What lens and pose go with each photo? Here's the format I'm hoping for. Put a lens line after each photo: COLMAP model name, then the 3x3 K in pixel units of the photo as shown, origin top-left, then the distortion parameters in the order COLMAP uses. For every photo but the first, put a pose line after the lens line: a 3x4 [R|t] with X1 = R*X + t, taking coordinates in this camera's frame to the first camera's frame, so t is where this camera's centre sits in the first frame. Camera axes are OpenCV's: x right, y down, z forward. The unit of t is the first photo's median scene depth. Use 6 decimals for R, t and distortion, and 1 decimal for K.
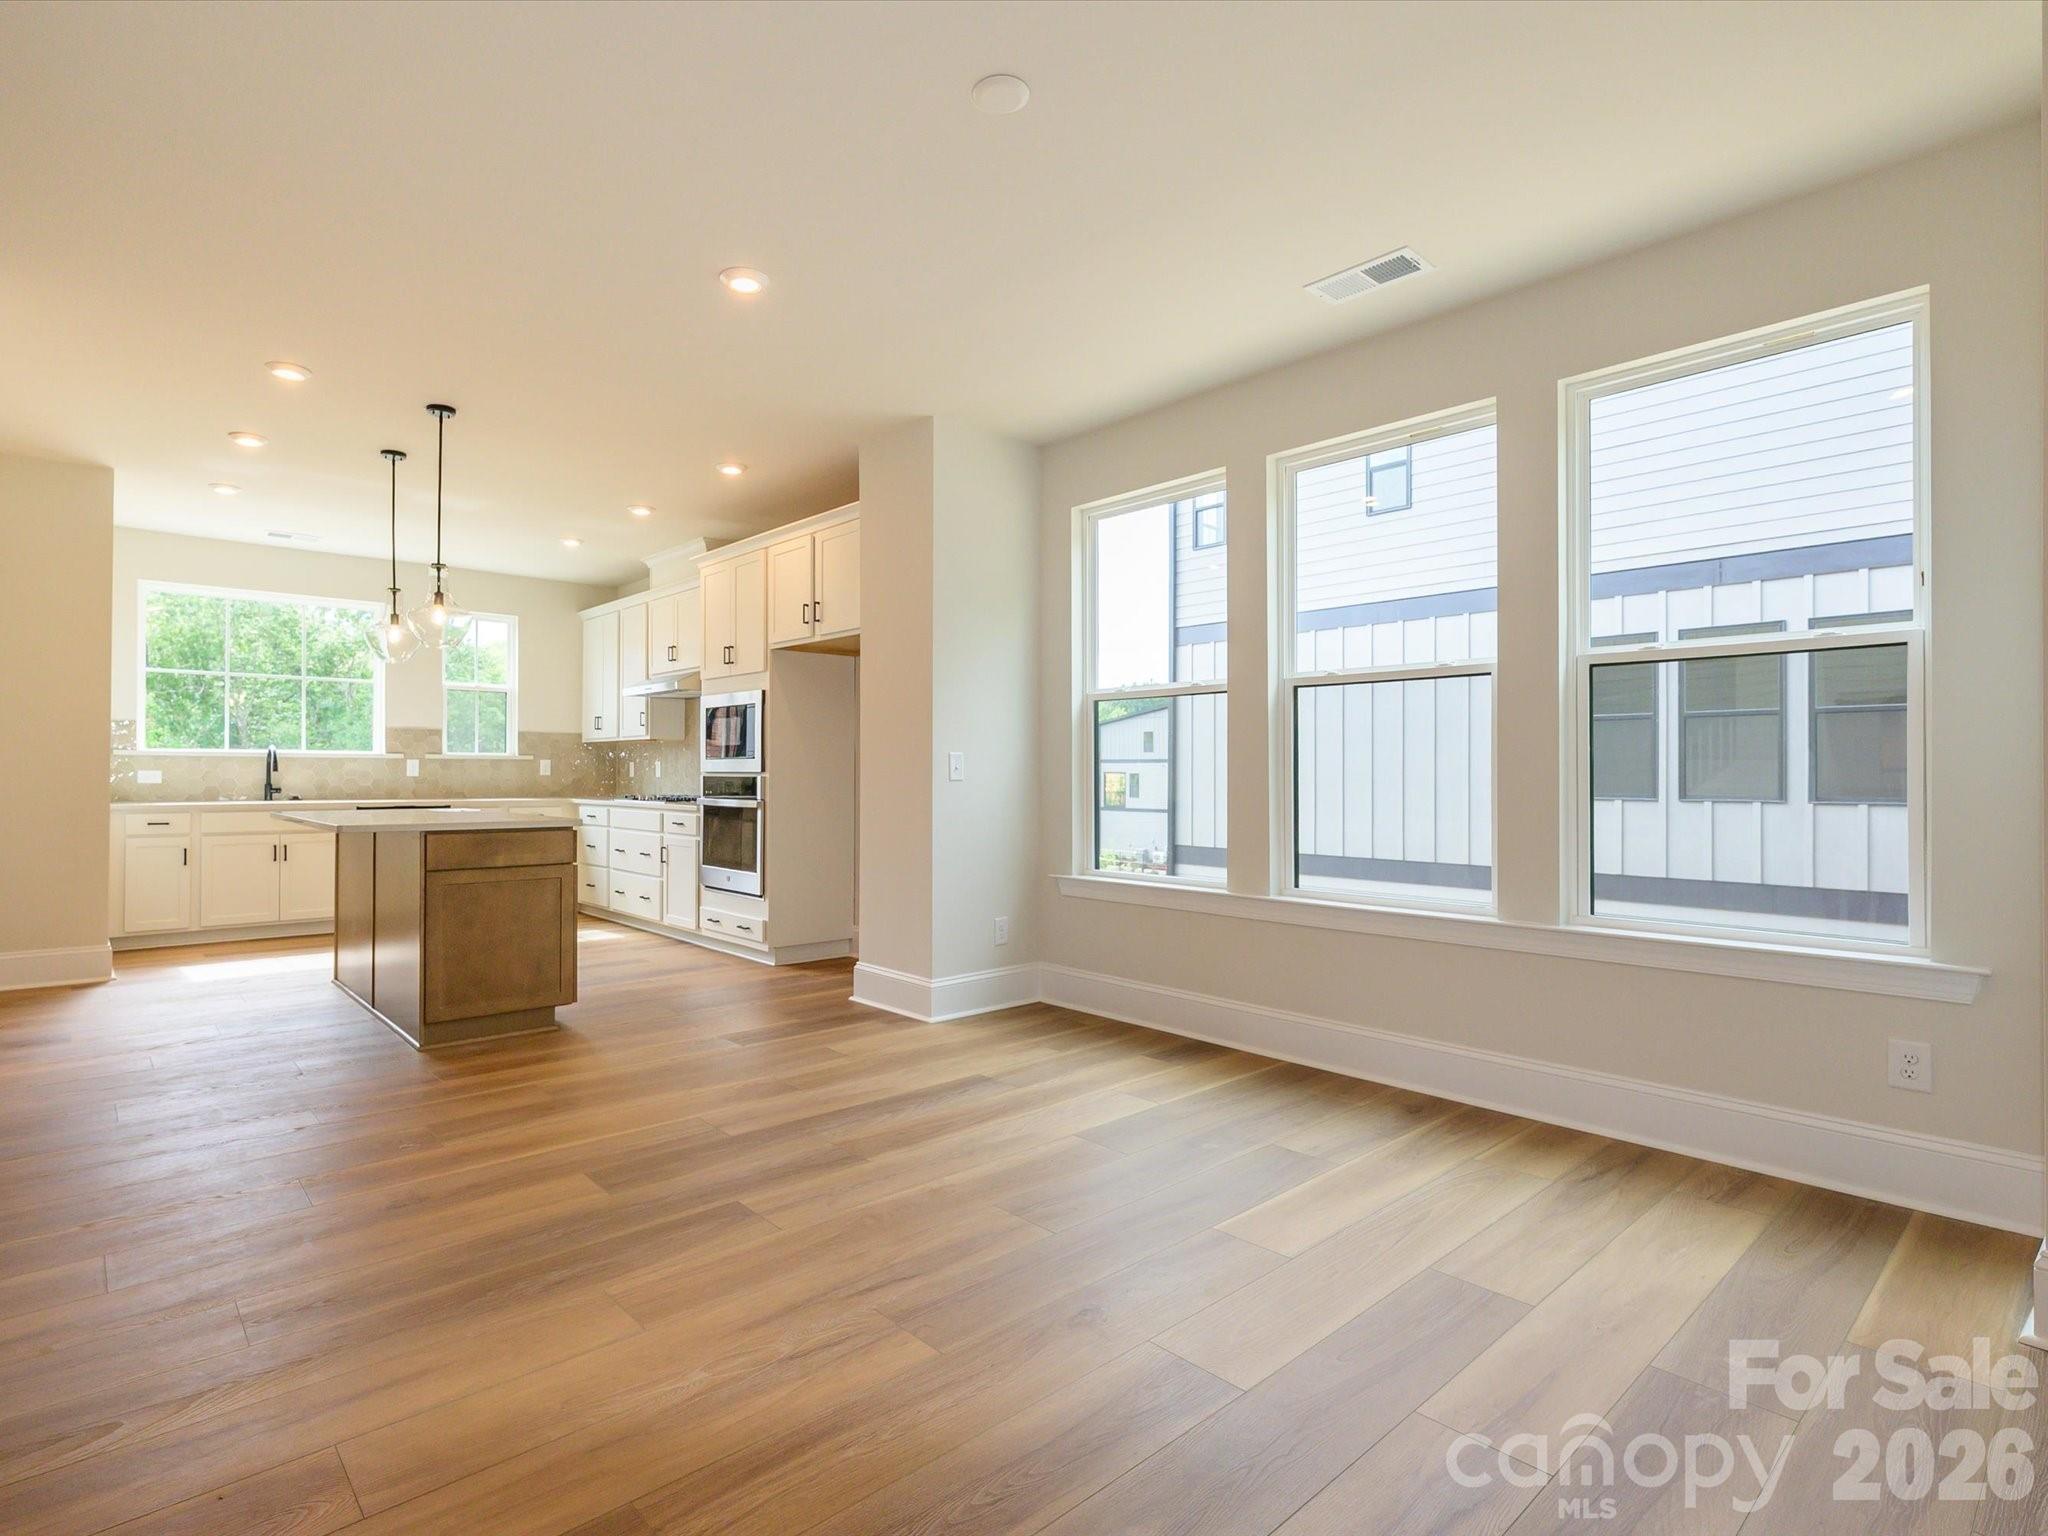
lens RADIAL K [[1039.4, 0, 1017.6], [0, 1039.4, 769.5], [0, 0, 1]] dist [-0.001595, -0.000020]
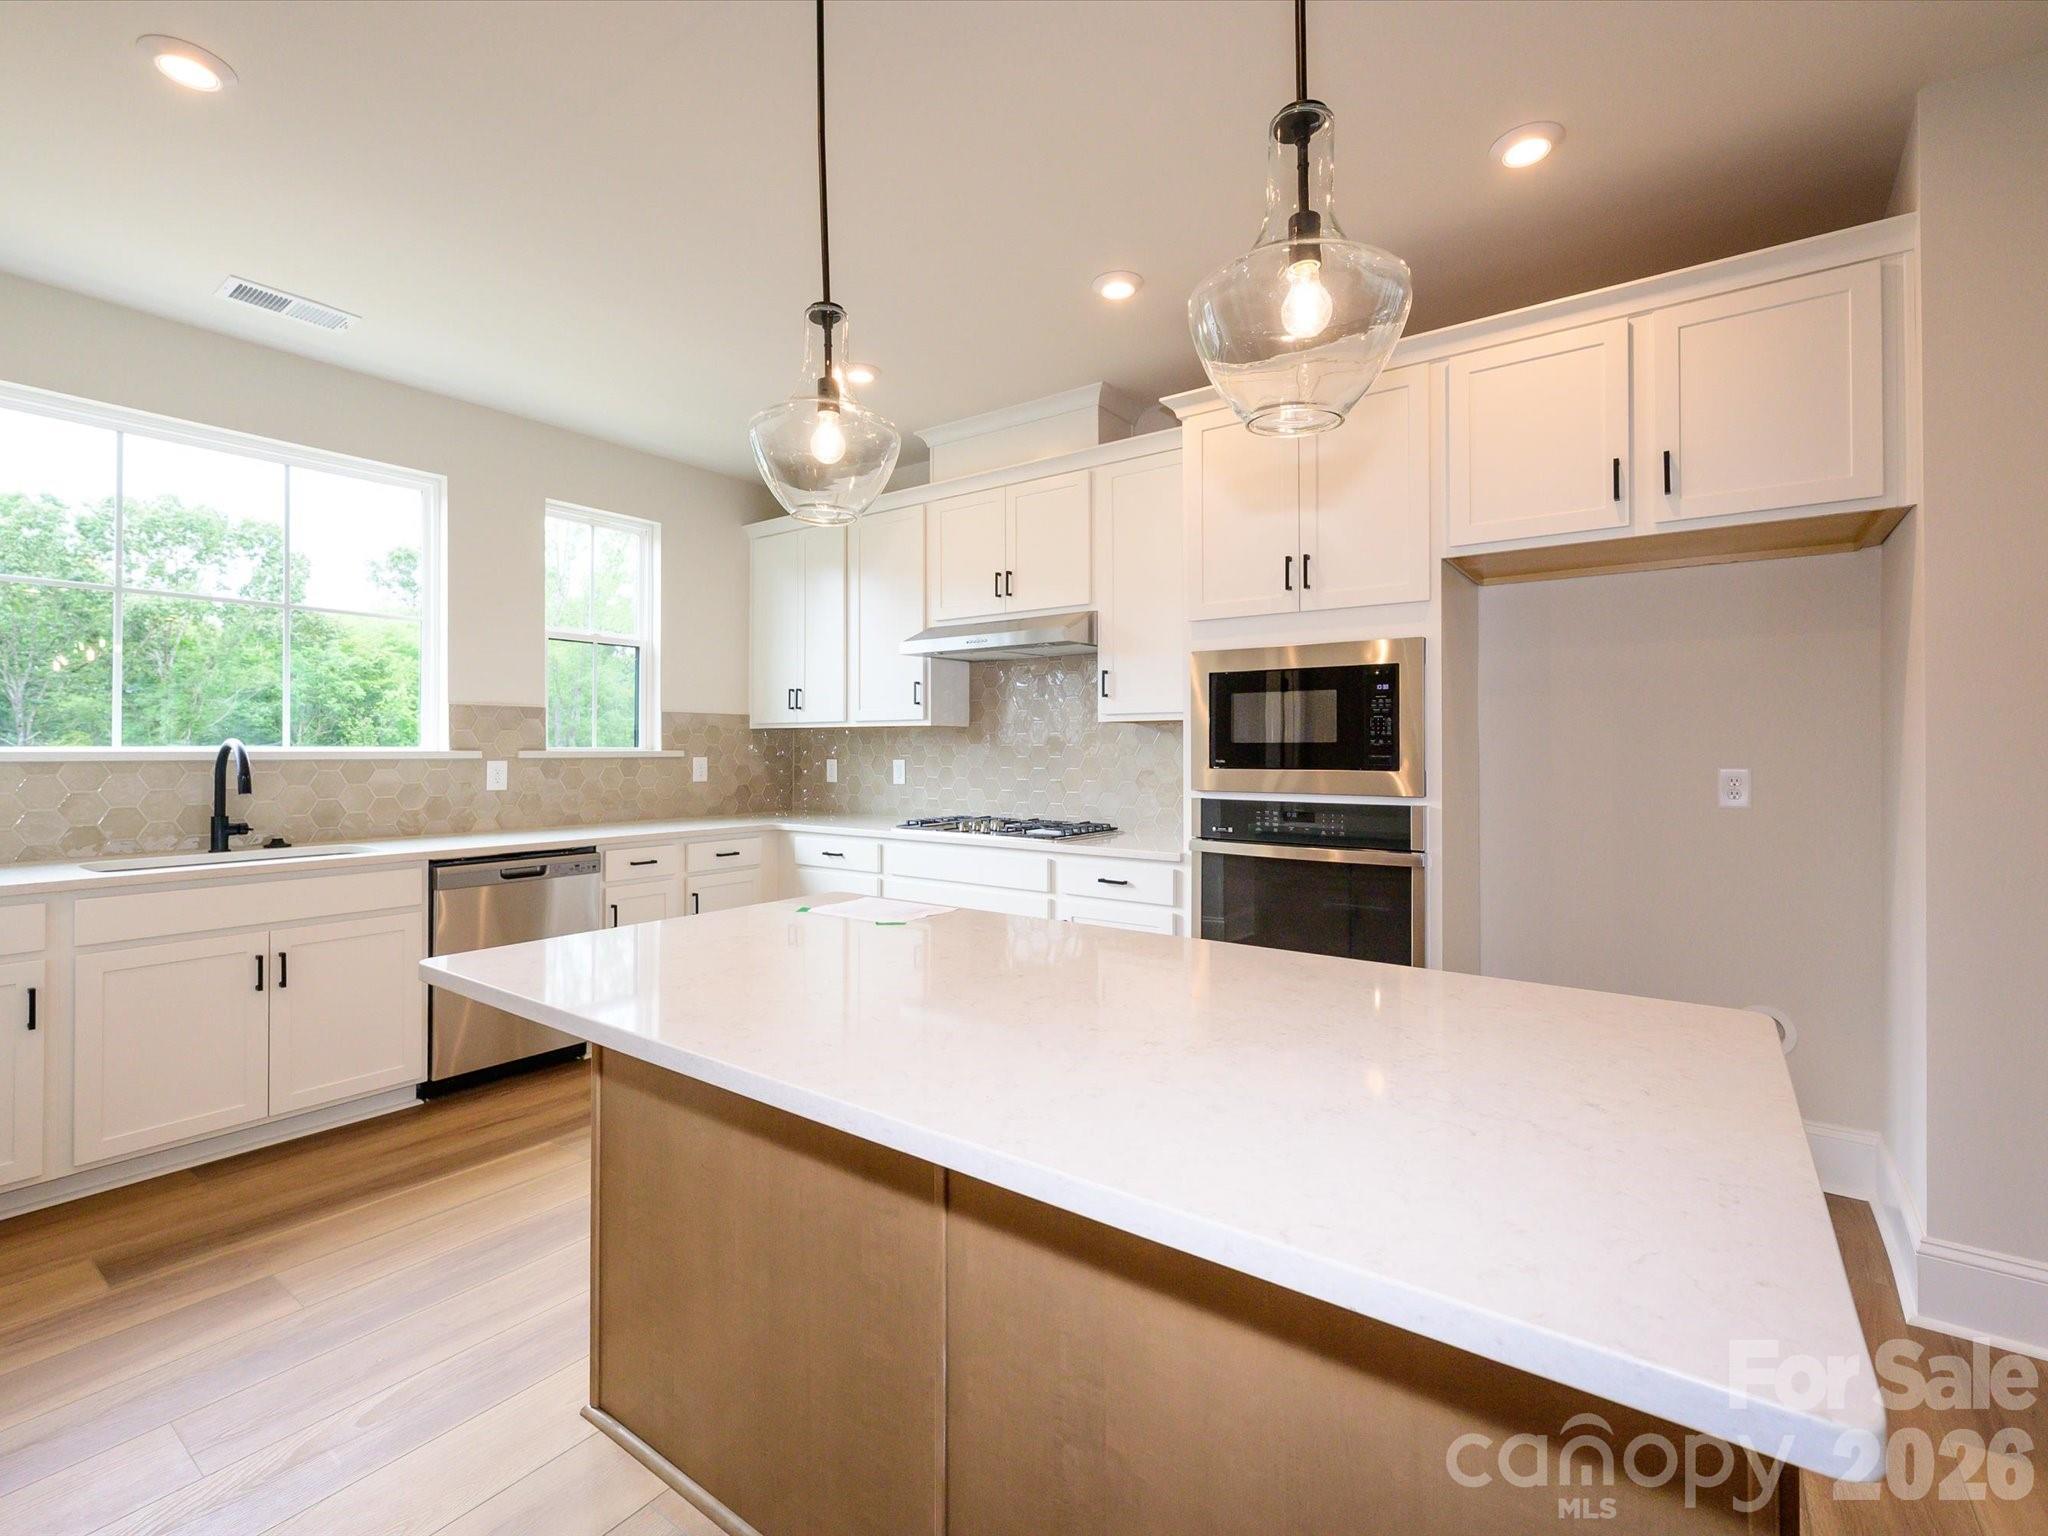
lens RADIAL K [[901.2, 0, 1034.7], [0, 901.2, 747.8], [0, 0, 1]] dist [0.013260, -0.000249]
pose [[0.975447, -0.001465, 0.220228, -0.408746], [0.000766, 0.999994, 0.003257, -0.017819], [-0.220232, -0.003008, 0.975443, 0.463047]]
